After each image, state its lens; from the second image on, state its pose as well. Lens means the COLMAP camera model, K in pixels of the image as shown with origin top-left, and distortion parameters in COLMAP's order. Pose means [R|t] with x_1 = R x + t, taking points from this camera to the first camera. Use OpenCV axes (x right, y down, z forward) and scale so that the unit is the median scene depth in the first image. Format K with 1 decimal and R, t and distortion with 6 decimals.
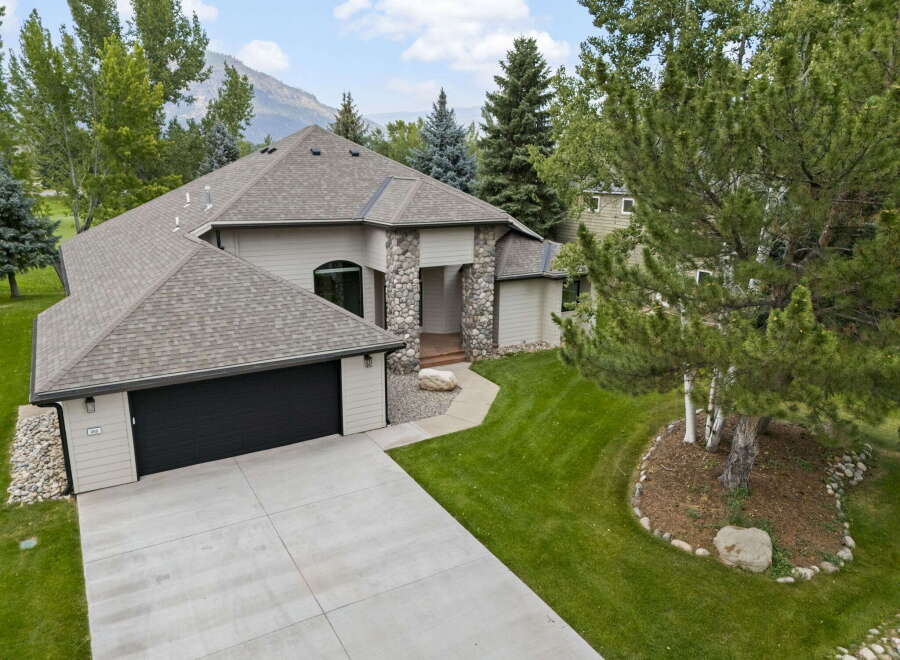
lens RADIAL K [[569.4, 0, 452.3], [0, 569.4, 338.8], [0, 0, 1]] dist [0.001728, -0.001004]
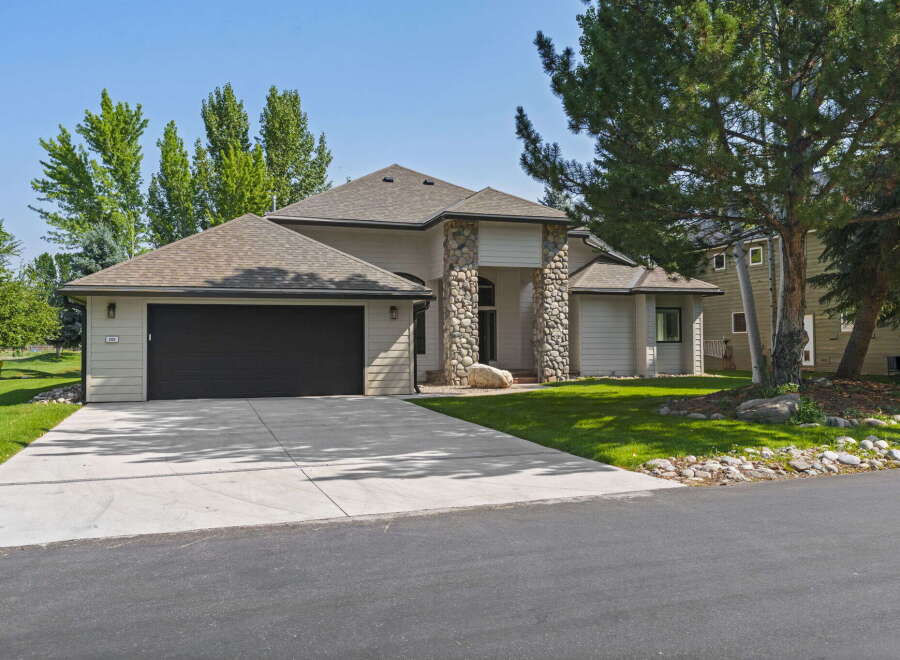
lens RADIAL K [[667.9, 0, 450.0], [0, 667.9, 330.0], [0, 0, 1]] dist [0.002176, 0.001022]
pose [[0.976923, -0.016143, -0.212981, 0.119574], [-0.035794, 0.970666, -0.237754, 0.222719], [0.210571, 0.239891, 0.947688, -0.007053]]
